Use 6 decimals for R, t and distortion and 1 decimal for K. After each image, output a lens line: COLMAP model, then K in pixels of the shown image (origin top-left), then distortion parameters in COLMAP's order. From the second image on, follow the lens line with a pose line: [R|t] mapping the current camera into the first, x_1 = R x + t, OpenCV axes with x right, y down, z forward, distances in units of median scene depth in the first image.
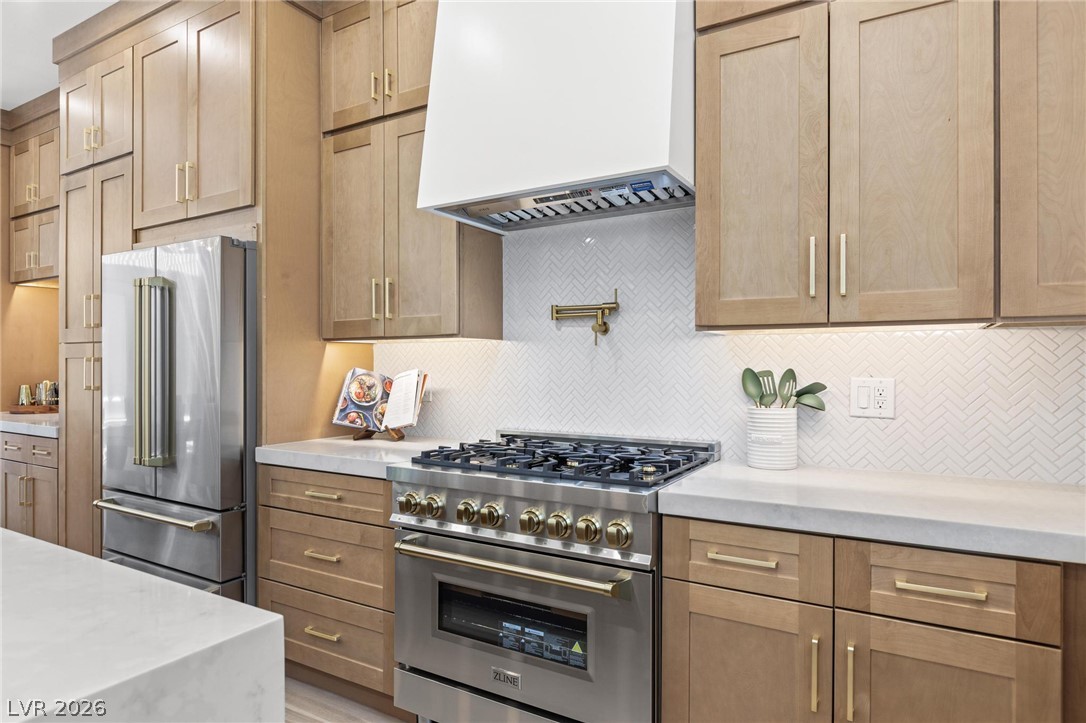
lens RADIAL K [[629.9, 0, 543.0], [0, 629.9, 361.5], [0, 0, 1]] dist [0.004487, 0.001147]
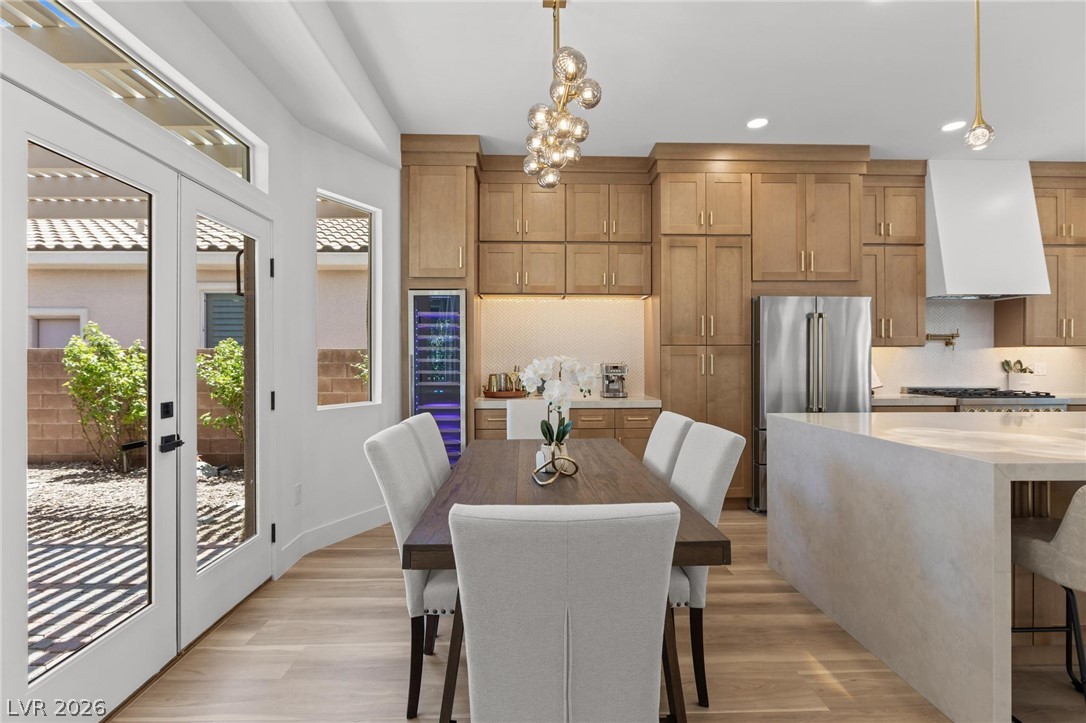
lens RADIAL K [[500.3, 0, 543.0], [0, 500.3, 361.5], [0, 0, 1]] dist [-0.002837, -0.000084]
pose [[0.847327, 0.004030, 0.531056, -2.103522], [-0.007255, 0.999966, 0.003988, 0.019292], [-0.531021, -0.007232, 0.847328, 0.154050]]
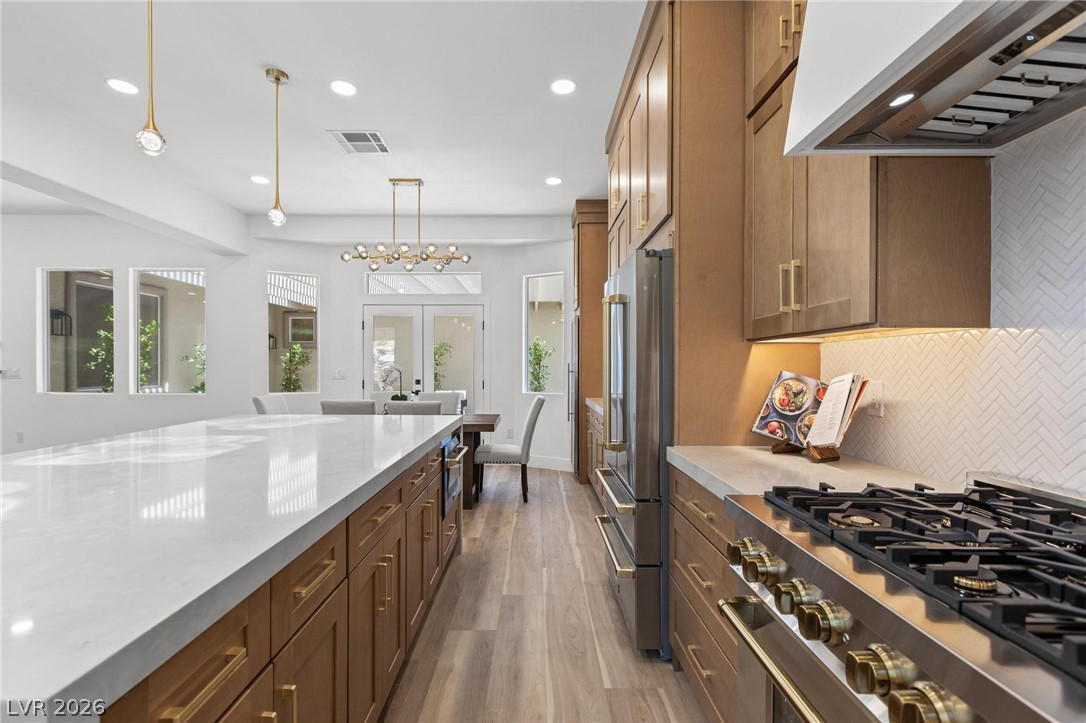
lens RADIAL K [[494.4, 0, 540.1], [0, 494.4, 370.8], [0, 0, 1]] dist [0.001242, 0.000360]
pose [[0.517052, 0.007702, -0.855919, 0.121128], [0.002717, 0.999940, 0.010640, 0.001670], [0.855950, -0.007827, 0.517000, 0.366157]]
